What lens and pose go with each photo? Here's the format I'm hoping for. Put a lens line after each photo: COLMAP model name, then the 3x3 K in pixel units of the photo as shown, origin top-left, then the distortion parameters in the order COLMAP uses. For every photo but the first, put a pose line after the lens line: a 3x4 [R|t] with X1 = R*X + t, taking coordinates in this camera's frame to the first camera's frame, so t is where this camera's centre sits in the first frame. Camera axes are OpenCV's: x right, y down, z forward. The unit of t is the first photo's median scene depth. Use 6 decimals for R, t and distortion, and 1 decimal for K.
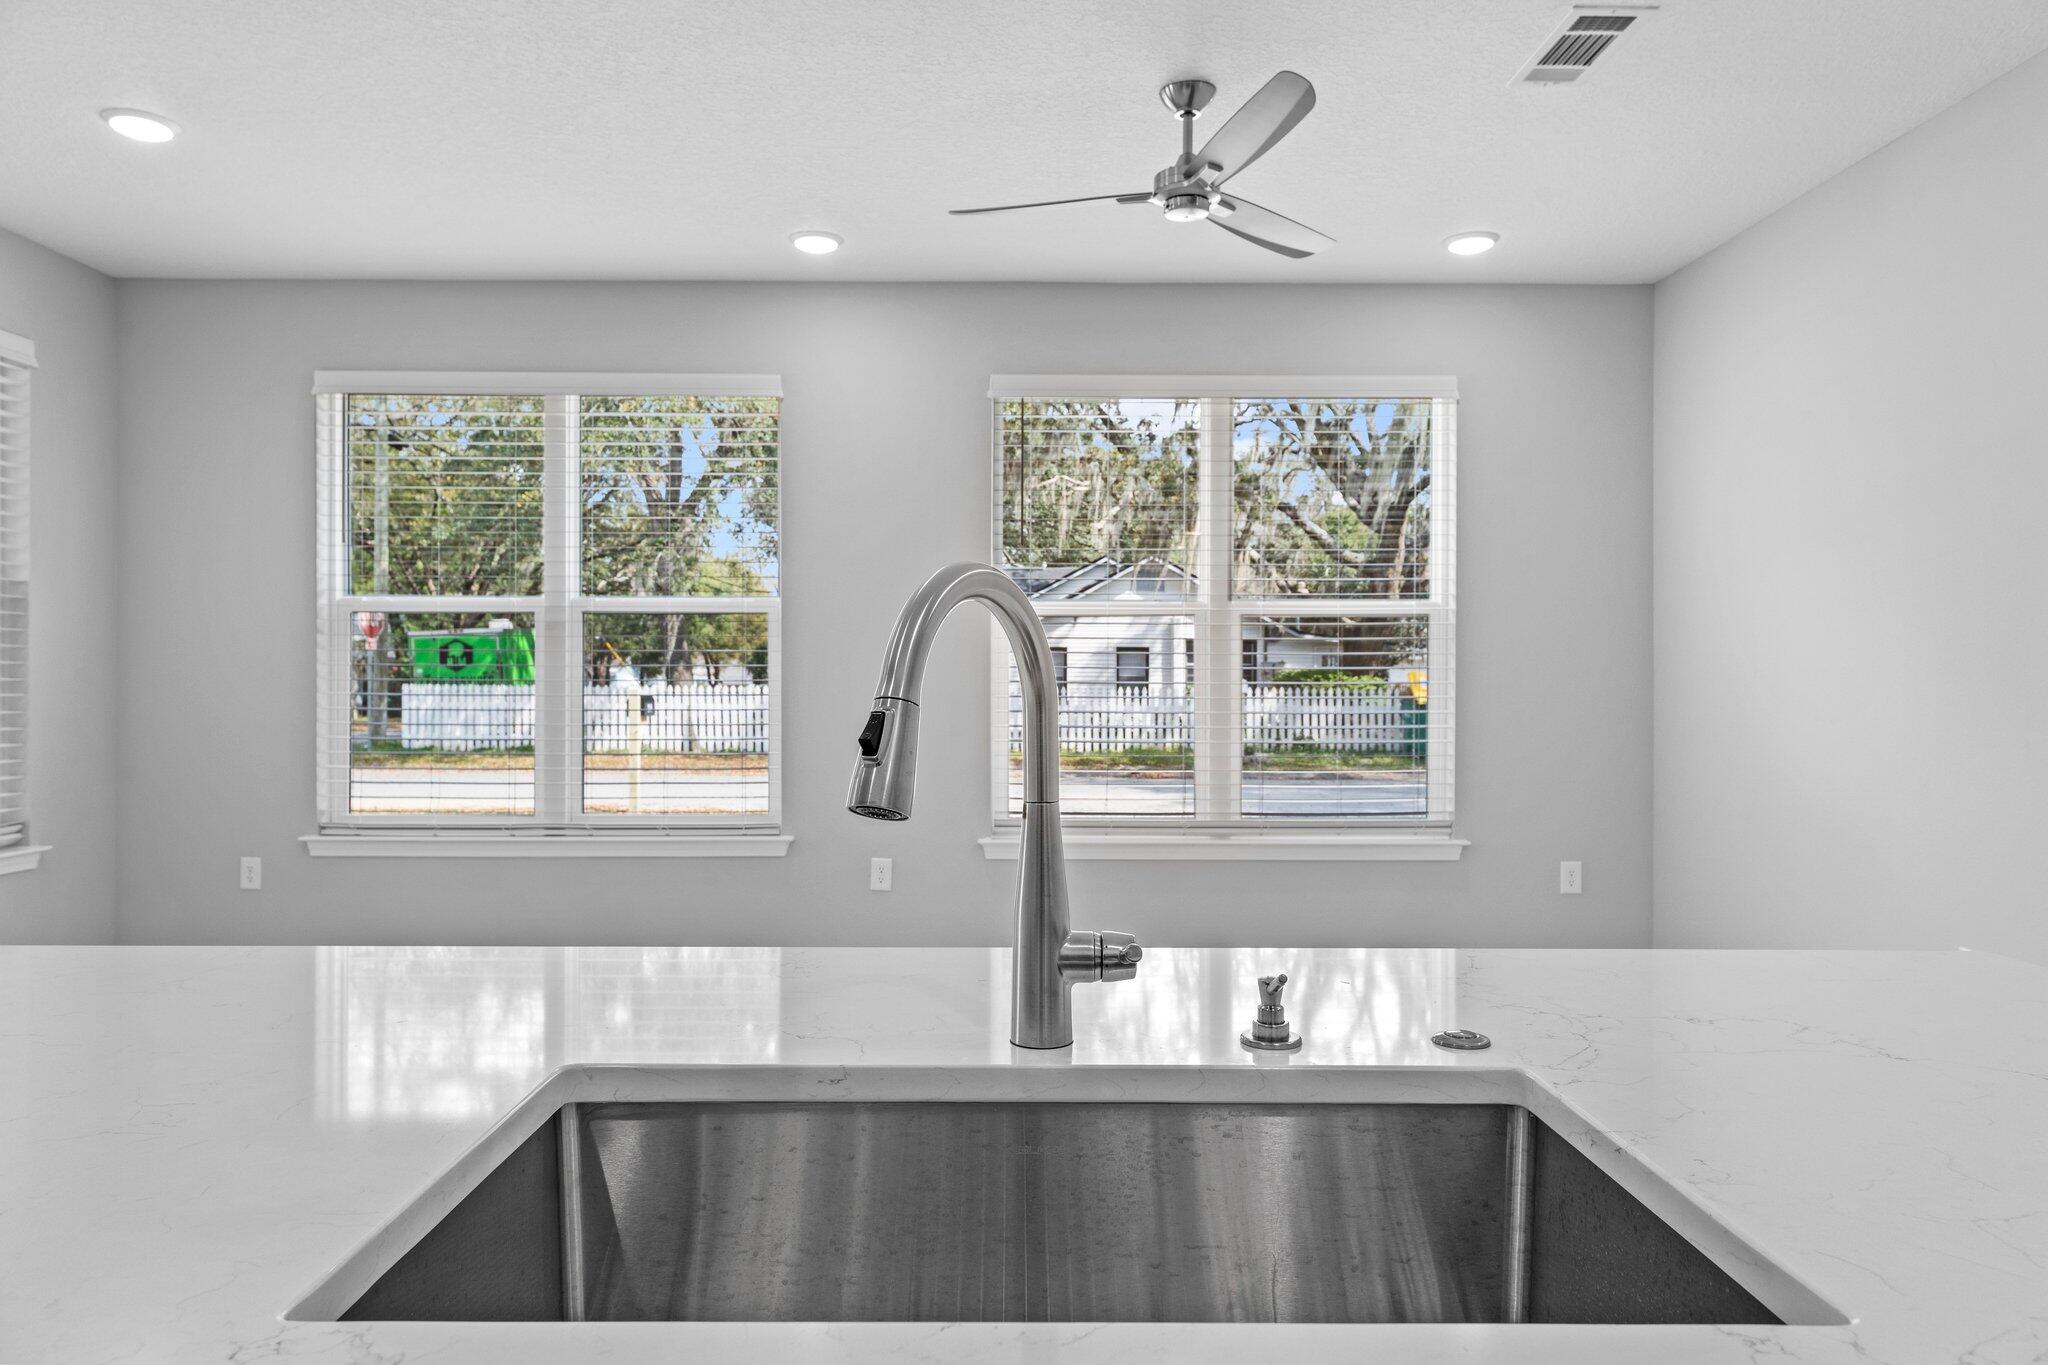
lens RADIAL K [[1343.5, 0, 1014.6], [0, 1343.5, 677.7], [0, 0, 1]] dist [0.015972, -0.003903]
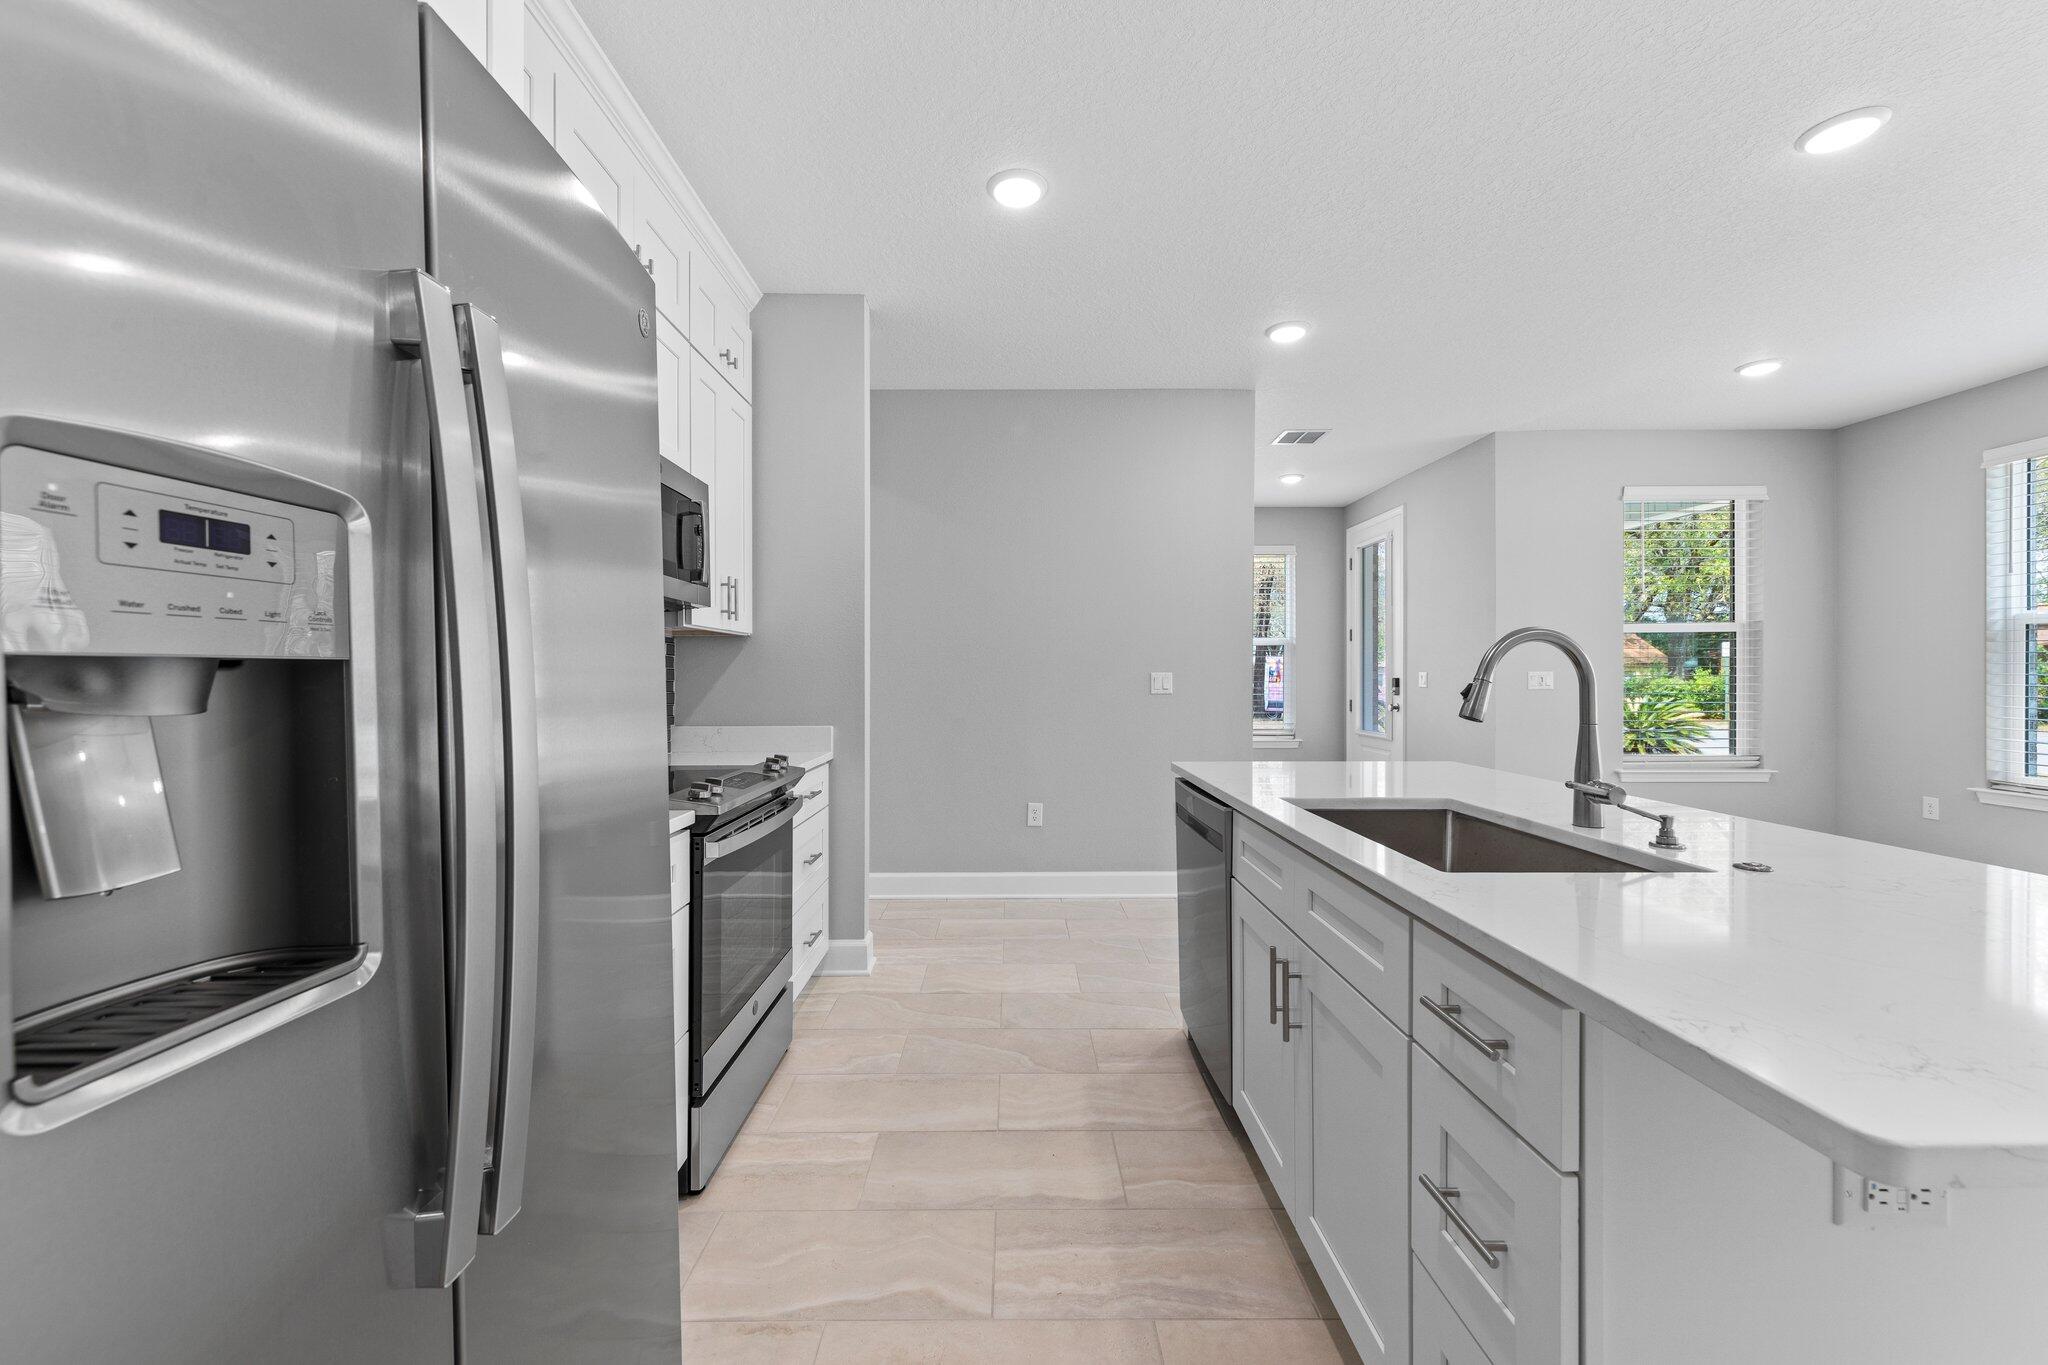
lens RADIAL K [[797.8, 0, 1014.9], [0, 797.8, 680.9], [0, 0, 1]] dist [0.007797, -0.000518]
pose [[0.012671, 0.002679, -0.999916, 0.293871], [0.003117, 0.999991, 0.002719, 0.002138], [0.999915, -0.003151, 0.012662, -0.003490]]
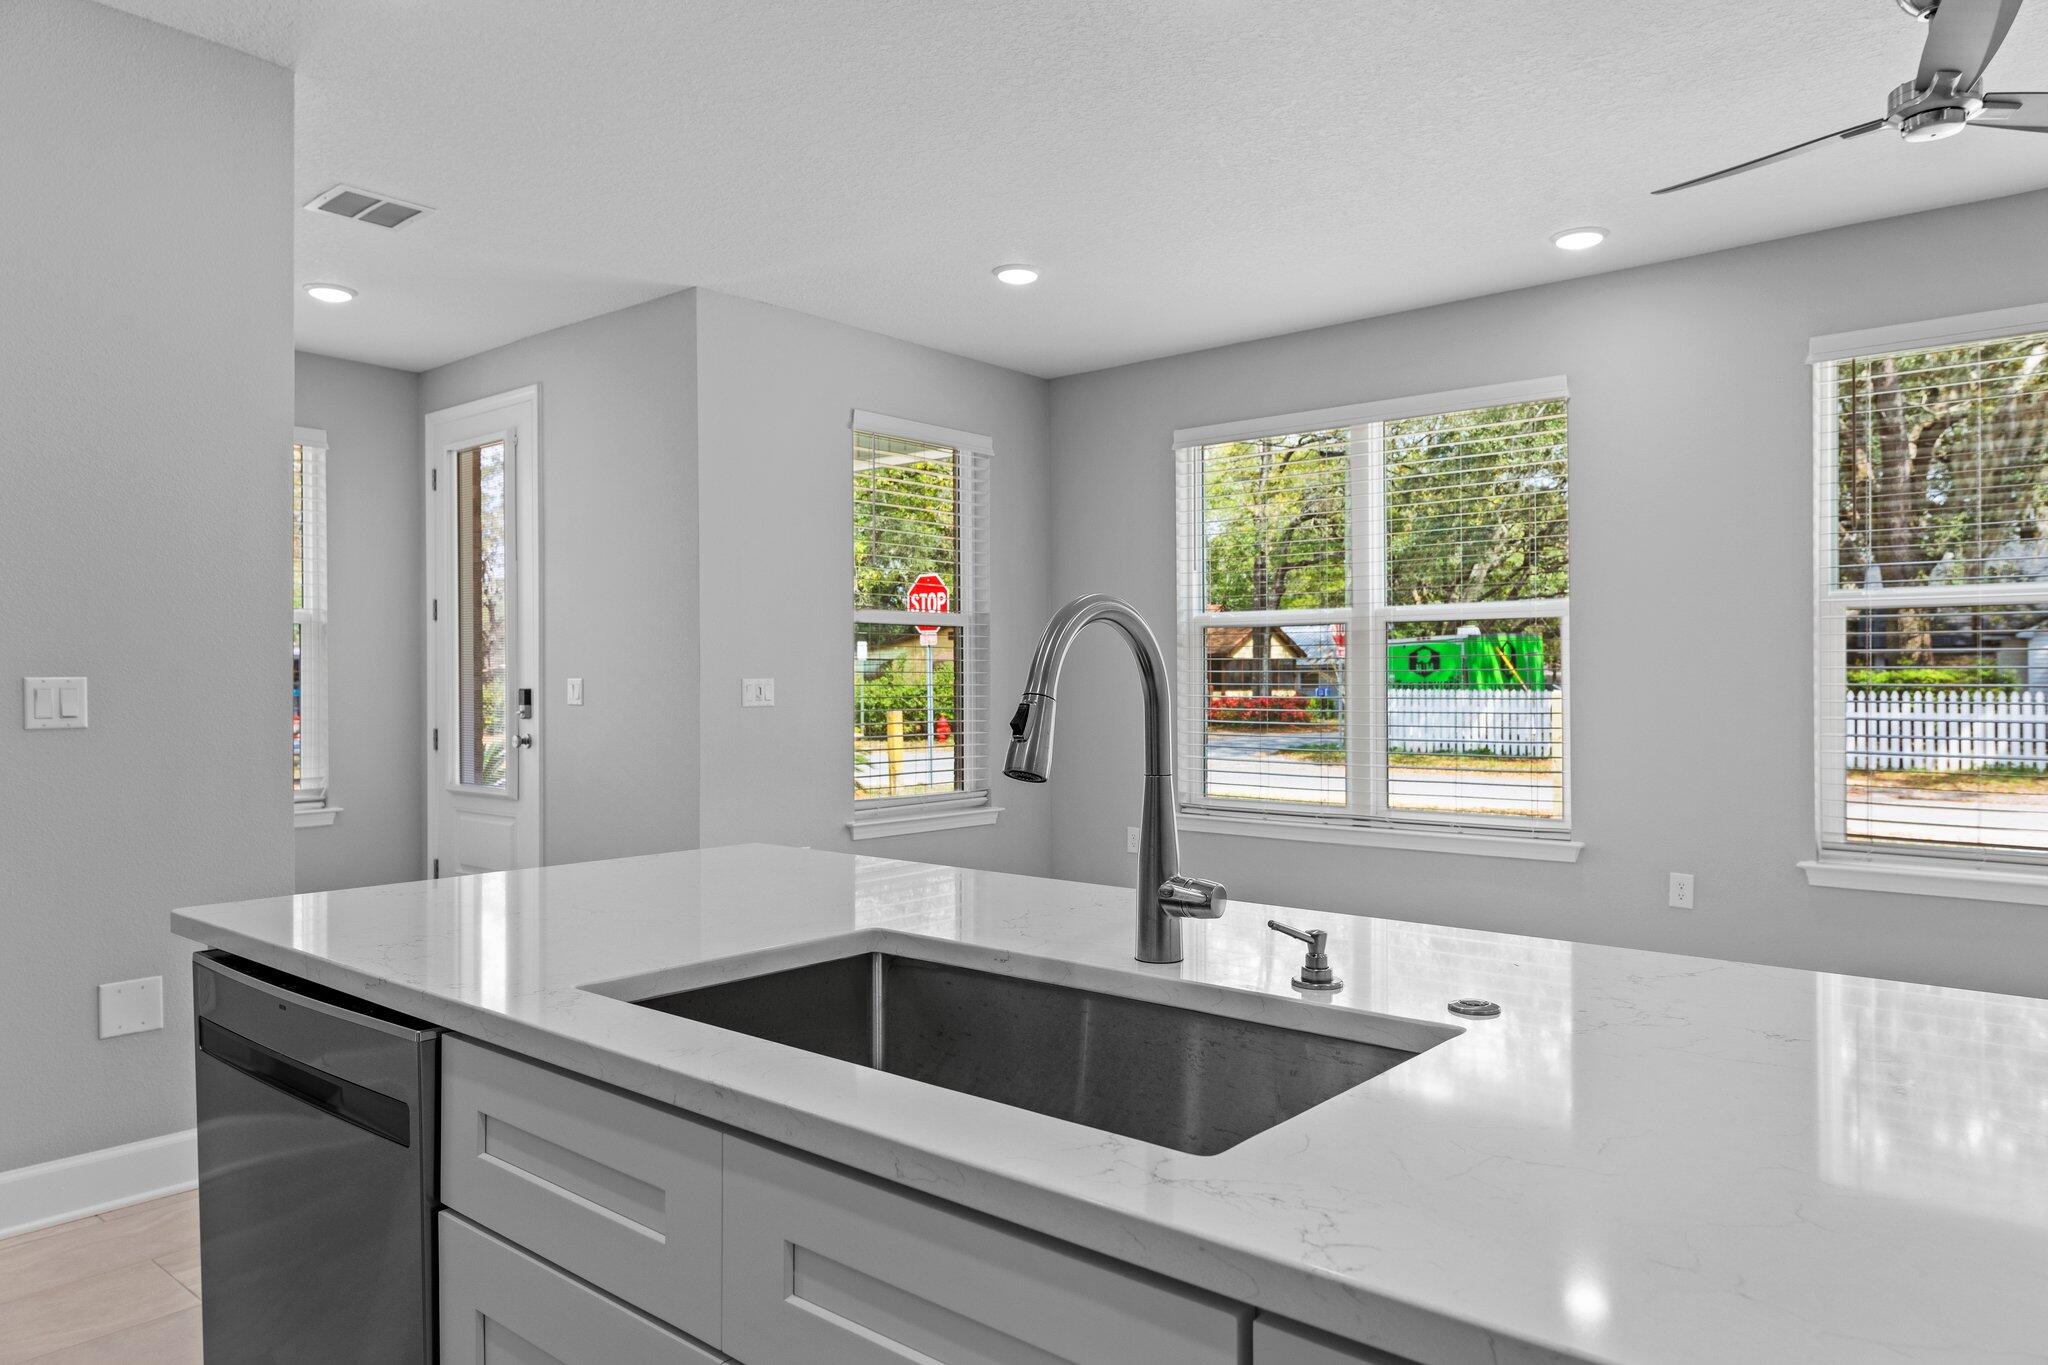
lens RADIAL K [[1343.5, 0, 1018.2], [0, 1343.5, 687.0], [0, 0, 1]] dist [0.015972, -0.003903]
pose [[0.761960, -0.001704, -0.647622, 0.158389], [0.003897, 0.999990, 0.001954, 0.000825], [0.647613, -0.004013, 0.761959, -0.015983]]
